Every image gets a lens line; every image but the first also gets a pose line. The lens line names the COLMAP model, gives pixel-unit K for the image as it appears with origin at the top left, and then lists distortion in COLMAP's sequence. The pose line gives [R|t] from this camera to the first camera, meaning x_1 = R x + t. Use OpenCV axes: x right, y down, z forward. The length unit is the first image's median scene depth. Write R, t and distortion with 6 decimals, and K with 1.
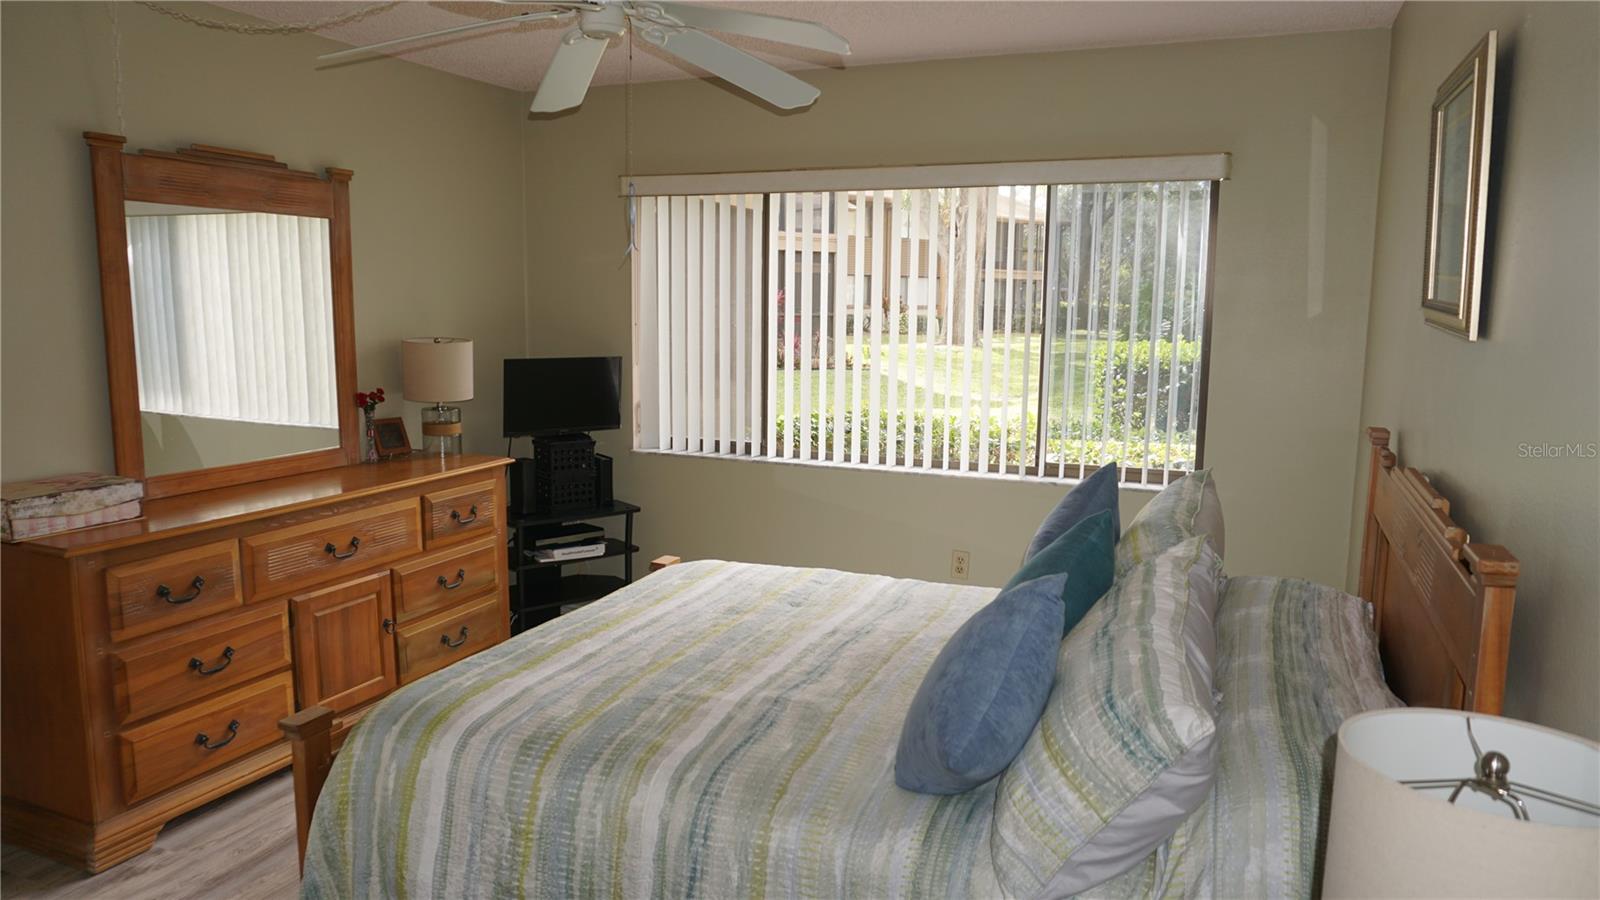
lens RADIAL K [[1064.2, 0, 800.6], [0, 1064.2, 461.2], [0, 0, 1]] dist [-0.051736, 0.030945]
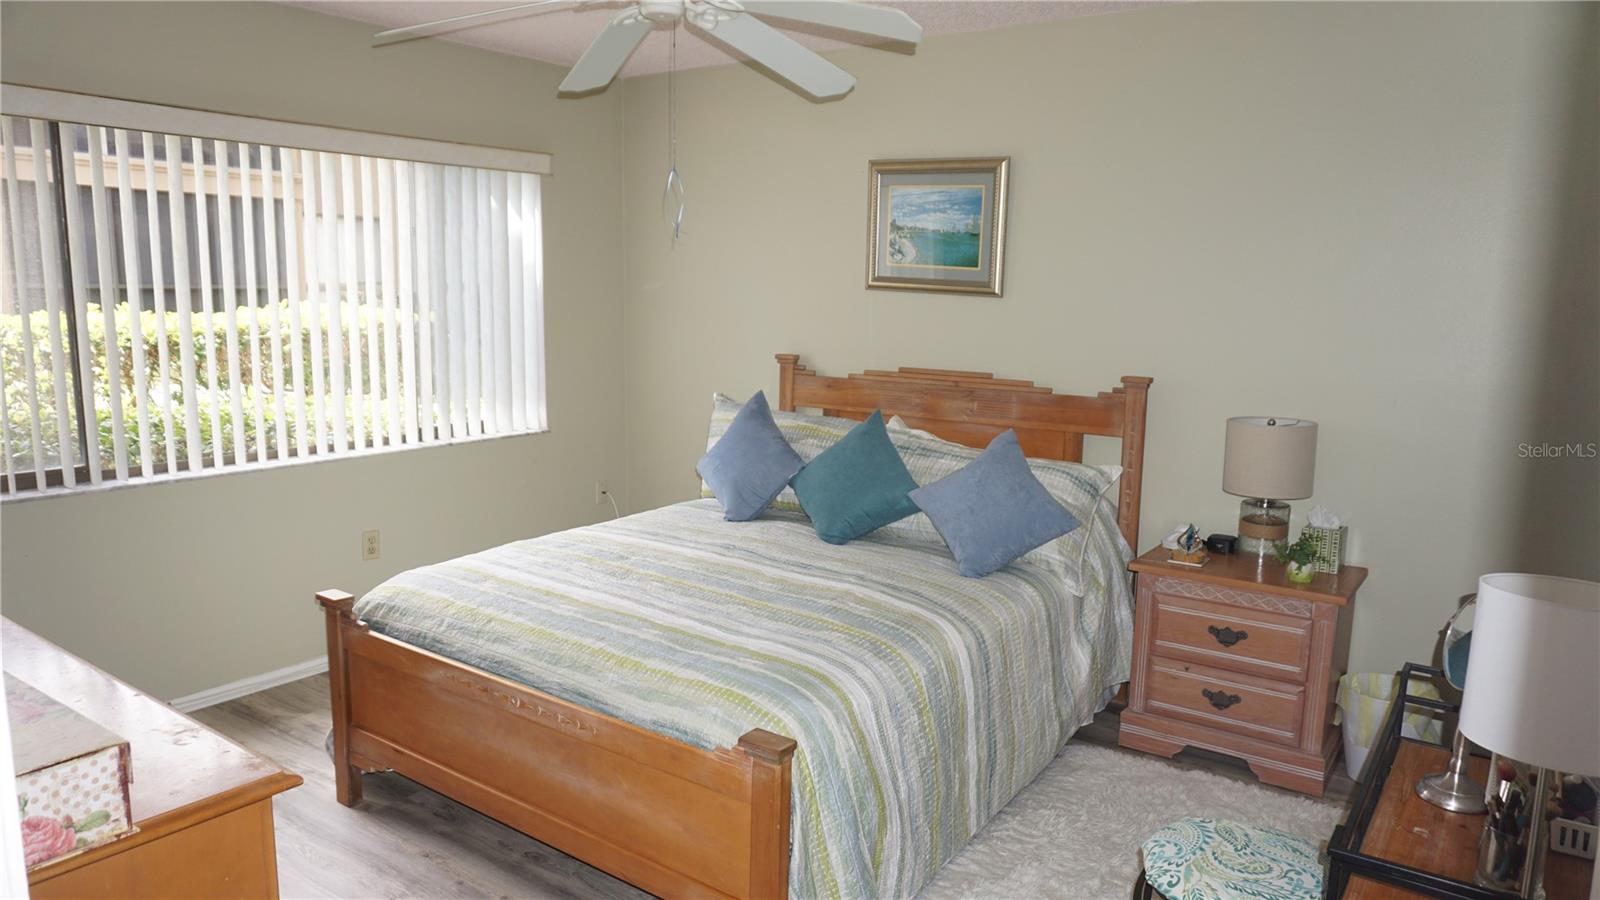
lens RADIAL K [[1064.2, 0, 800.6], [0, 1064.2, 461.2], [0, 0, 1]] dist [-0.051736, 0.030945]
pose [[0.217039, -0.166650, 0.961833, -1.071228], [0.131800, 0.981300, 0.140282, -0.097746], [-0.967224, 0.096323, 0.234945, 0.603204]]
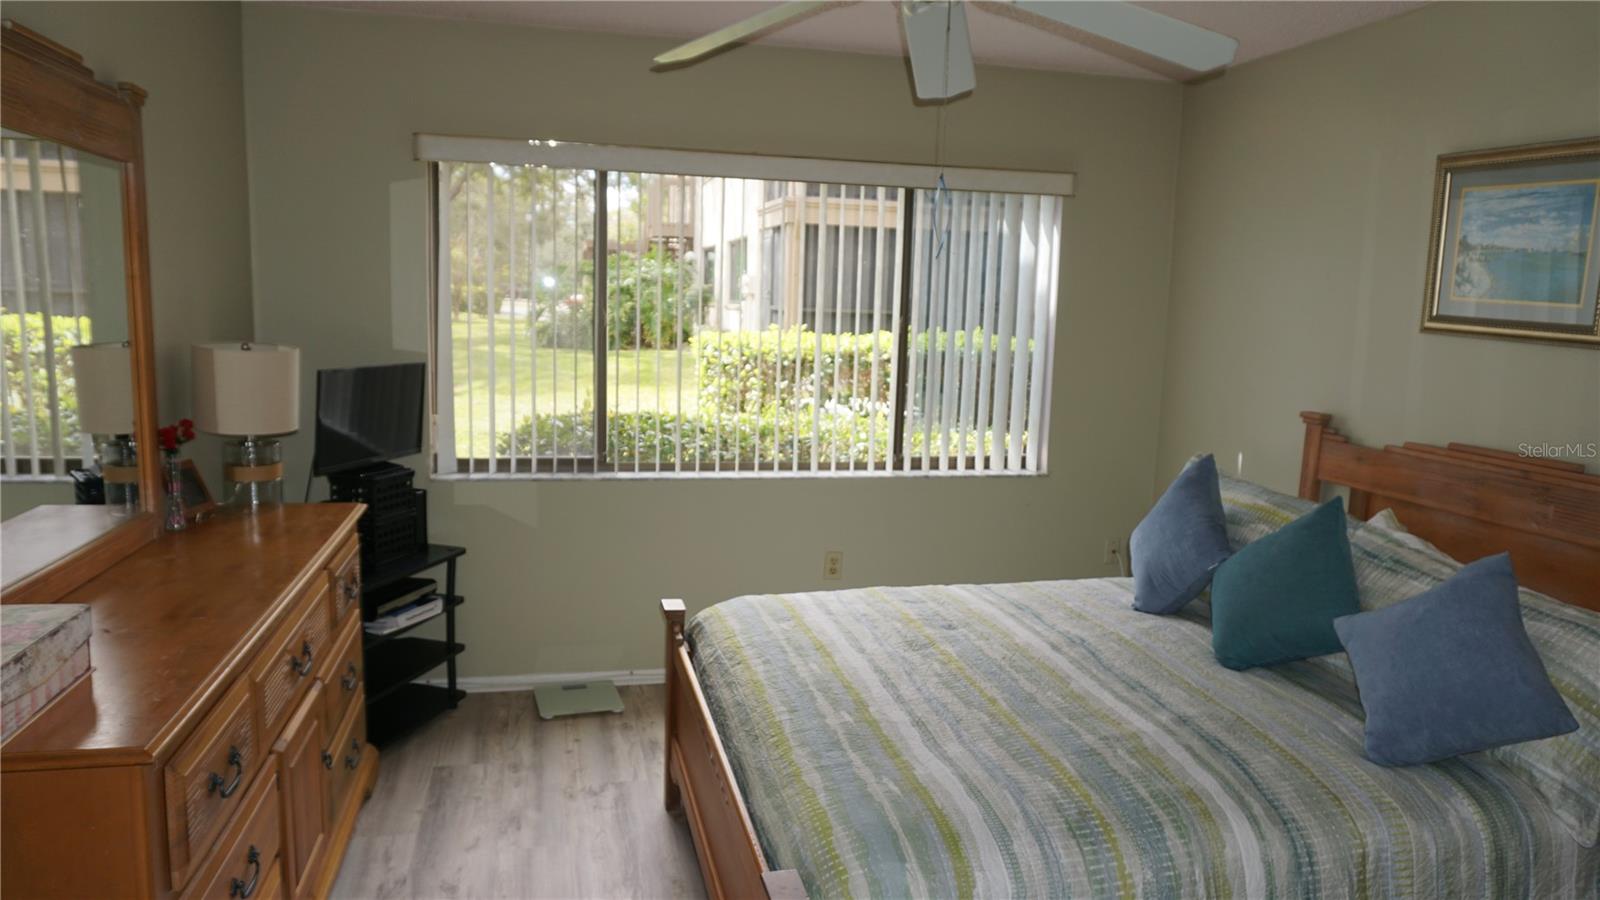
lens RADIAL K [[1064.2, 0, 800.6], [0, 1064.2, 461.2], [0, 0, 1]] dist [-0.051736, 0.030945]
pose [[0.806150, -0.075865, 0.586828, -0.708468], [0.066182, 0.997084, 0.037986, -0.062591], [-0.587999, 0.008215, 0.808820, 0.334102]]
